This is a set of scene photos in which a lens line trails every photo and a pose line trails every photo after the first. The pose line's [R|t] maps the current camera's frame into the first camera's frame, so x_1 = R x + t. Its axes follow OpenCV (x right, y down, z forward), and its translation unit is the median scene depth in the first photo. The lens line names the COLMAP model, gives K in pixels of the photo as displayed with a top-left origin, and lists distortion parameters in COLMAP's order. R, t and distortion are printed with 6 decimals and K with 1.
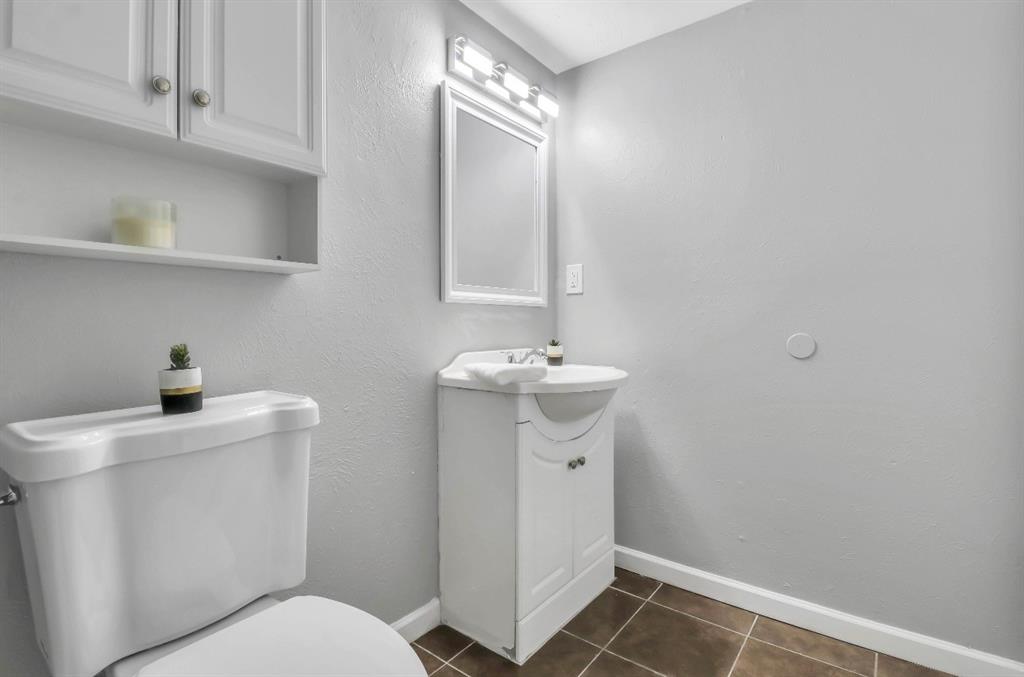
lens RADIAL K [[473.5, 0, 511.9], [0, 473.5, 334.6], [0, 0, 1]] dist [-0.003692, -0.010435]
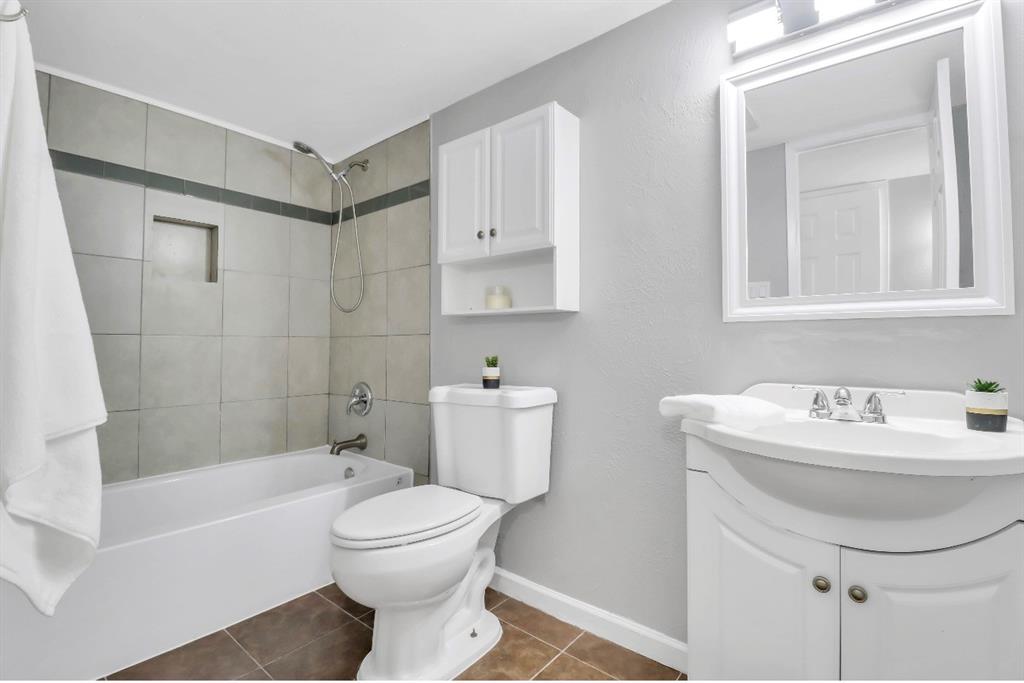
lens RADIAL K [[474.6, 0, 512.2], [0, 474.6, 324.2], [0, 0, 1]] dist [-0.000386, -0.000132]
pose [[-0.004931, -0.029191, -0.999562, 1.137467], [-0.018849, 0.999399, -0.029093, -0.046733], [0.999810, 0.018697, -0.005478, 0.929423]]
